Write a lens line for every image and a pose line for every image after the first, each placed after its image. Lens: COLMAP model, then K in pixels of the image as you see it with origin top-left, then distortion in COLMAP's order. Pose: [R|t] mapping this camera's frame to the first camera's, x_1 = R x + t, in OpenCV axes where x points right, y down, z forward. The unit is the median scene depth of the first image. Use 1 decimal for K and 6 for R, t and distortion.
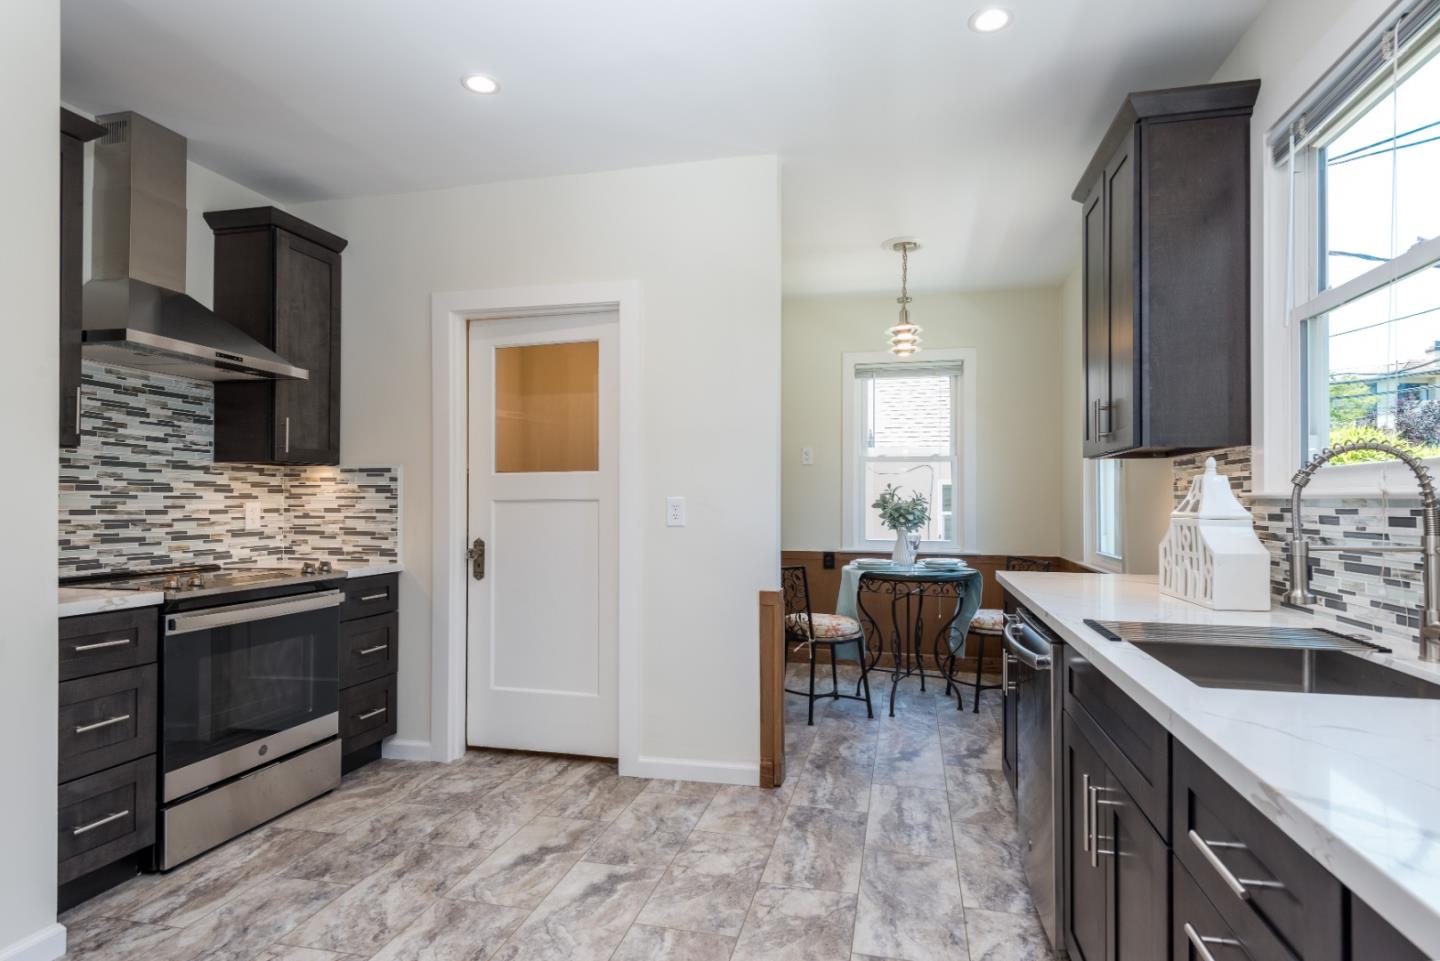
lens RADIAL K [[776.8, 0, 716.5], [0, 776.8, 491.7], [0, 0, 1]] dist [0.009053, 0.000017]
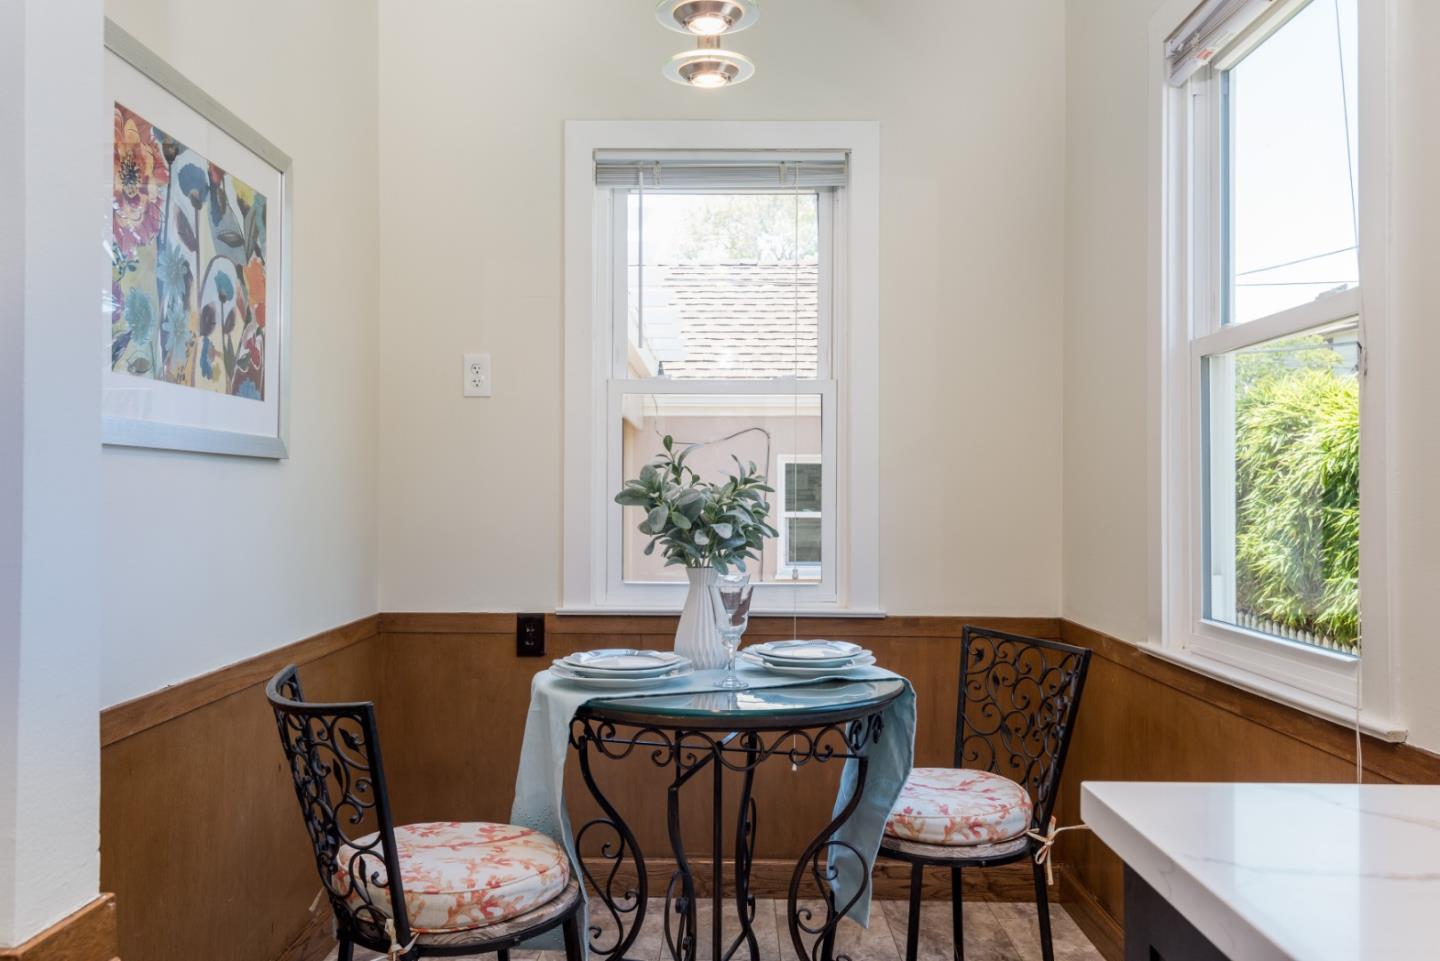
lens RADIAL K [[713.1, 0, 718.8], [0, 713.1, 487.0], [0, 0, 1]] dist [-0.001099, -0.000482]
pose [[0.975208, 0.005322, 0.221225, 0.161895], [-0.003992, 0.999971, -0.006459, 0.013873], [-0.221253, 0.005416, 0.975201, 0.632859]]
